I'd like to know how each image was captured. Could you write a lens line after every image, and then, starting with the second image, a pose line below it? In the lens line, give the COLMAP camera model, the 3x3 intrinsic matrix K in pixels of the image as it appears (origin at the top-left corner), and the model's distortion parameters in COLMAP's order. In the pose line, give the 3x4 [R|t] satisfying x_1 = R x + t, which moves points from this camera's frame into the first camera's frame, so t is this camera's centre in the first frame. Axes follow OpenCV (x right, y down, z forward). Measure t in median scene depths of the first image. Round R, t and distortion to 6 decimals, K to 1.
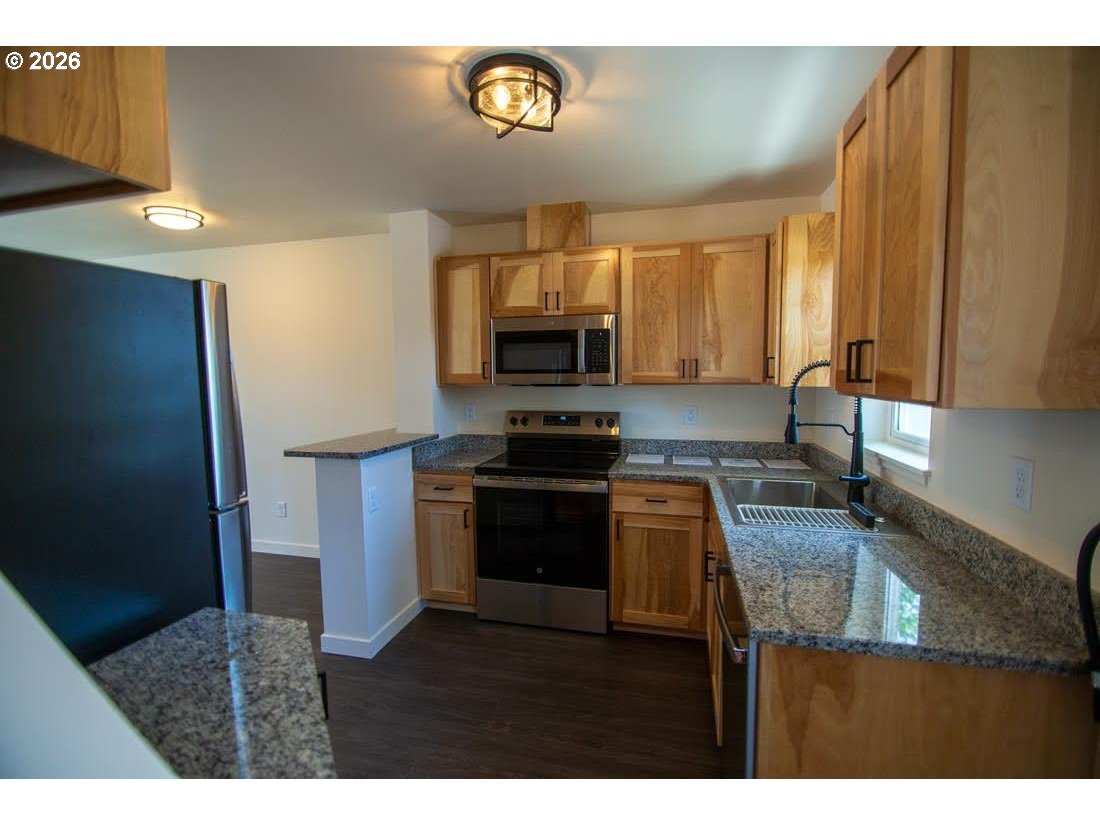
lens RADIAL K [[491.0, 0, 553.9], [0, 491.0, 413.4], [0, 0, 1]] dist [-0.012392, -0.001101]
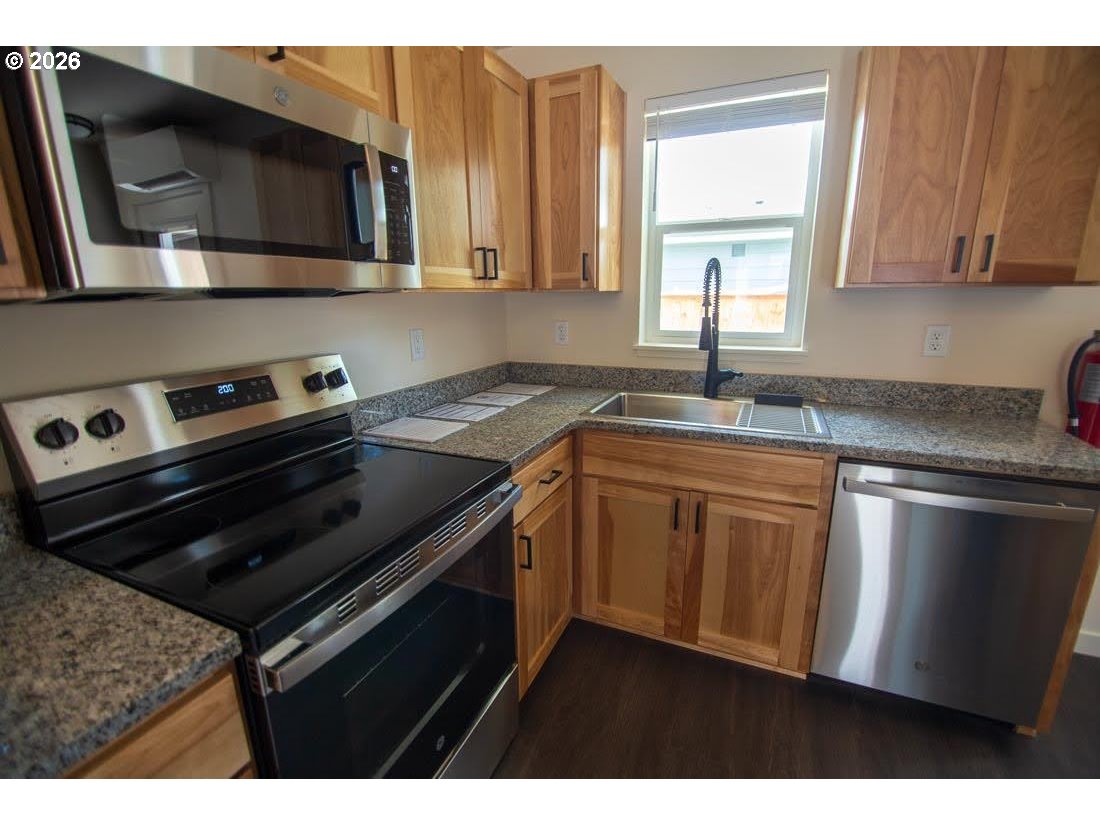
lens RADIAL K [[491.0, 0, 553.9], [0, 491.0, 413.4], [0, 0, 1]] dist [-0.012392, -0.001101]
pose [[0.167833, -0.229777, 0.958663, -0.329582], [0.089506, 0.971992, 0.217302, -0.033374], [-0.981744, 0.049336, 0.183699, 0.771377]]
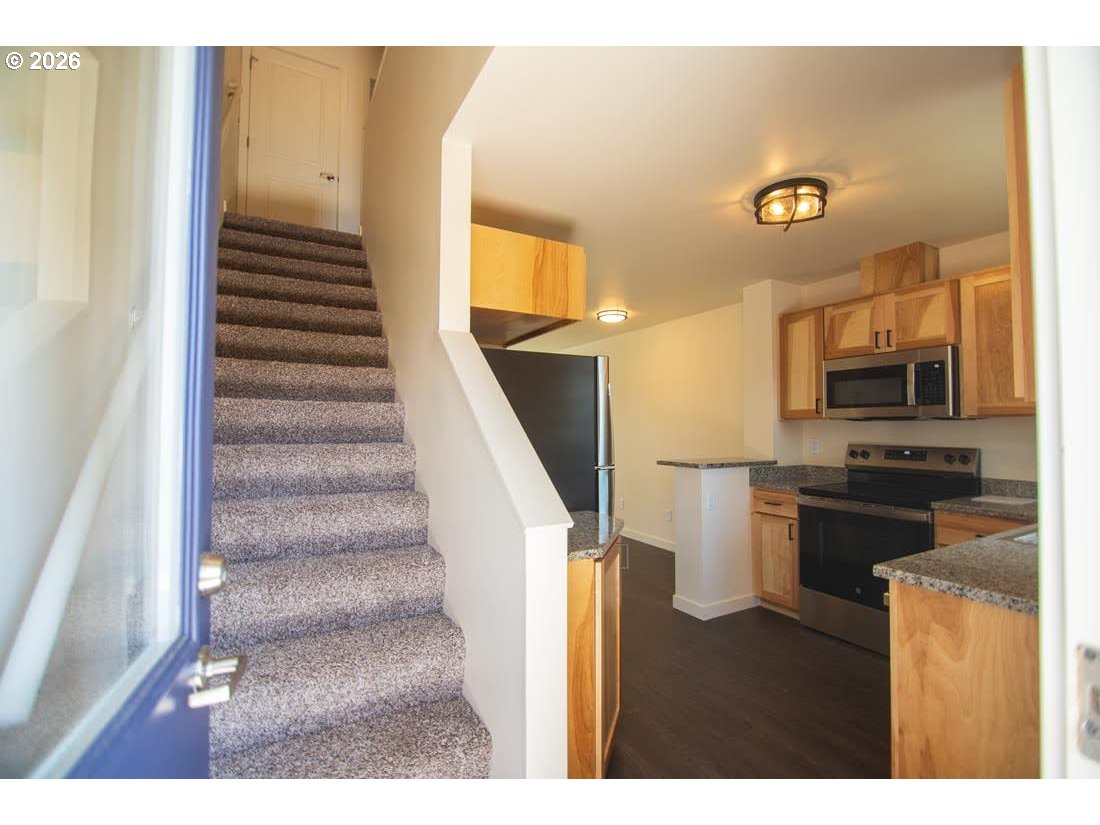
lens RADIAL K [[491.0, 0, 553.9], [0, 491.0, 413.4], [0, 0, 1]] dist [-0.012392, -0.001101]
pose [[0.686289, -0.012077, -0.727229, 0.276057], [-0.065597, 0.994760, -0.078424, 0.061077], [0.724365, 0.101525, 0.681900, -0.225444]]
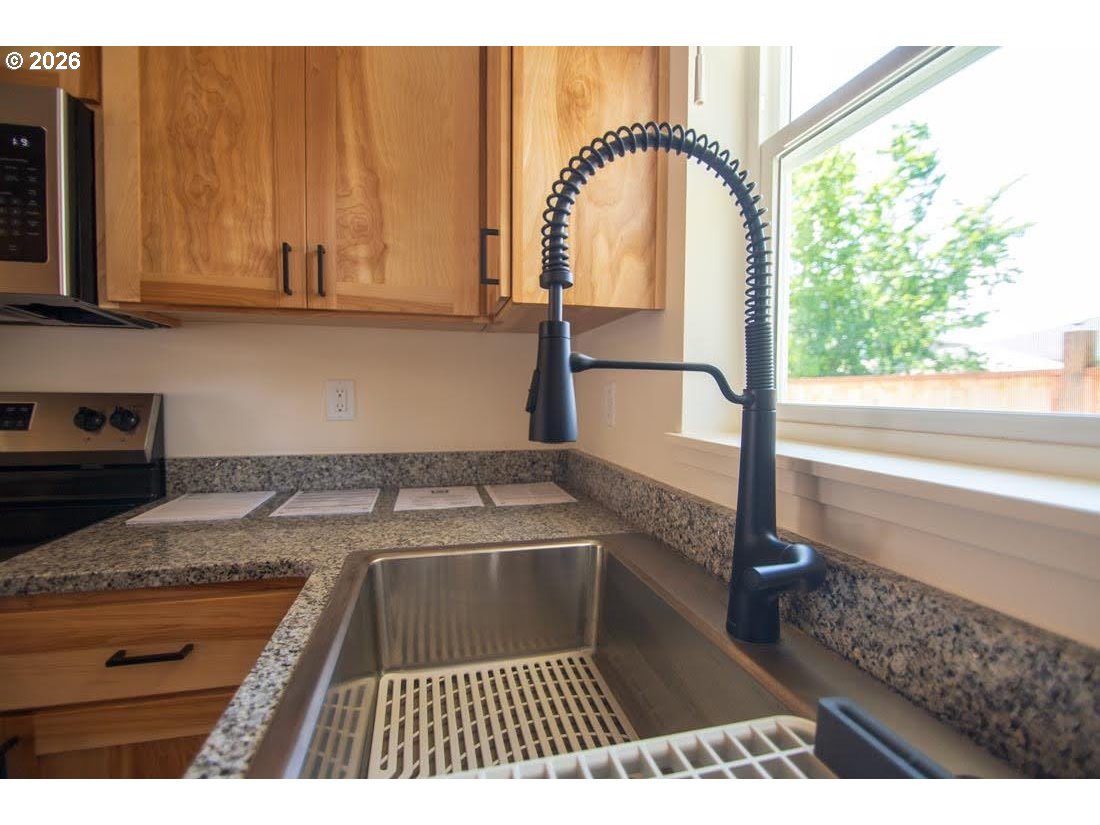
lens RADIAL K [[491.0, 0, 553.9], [0, 491.0, 413.4], [0, 0, 1]] dist [-0.012392, -0.001101]
pose [[0.878214, -0.005115, 0.478240, 0.251529], [0.023761, 0.999175, -0.032947, 0.038379], [-0.477677, 0.040298, 0.877611, 0.535762]]
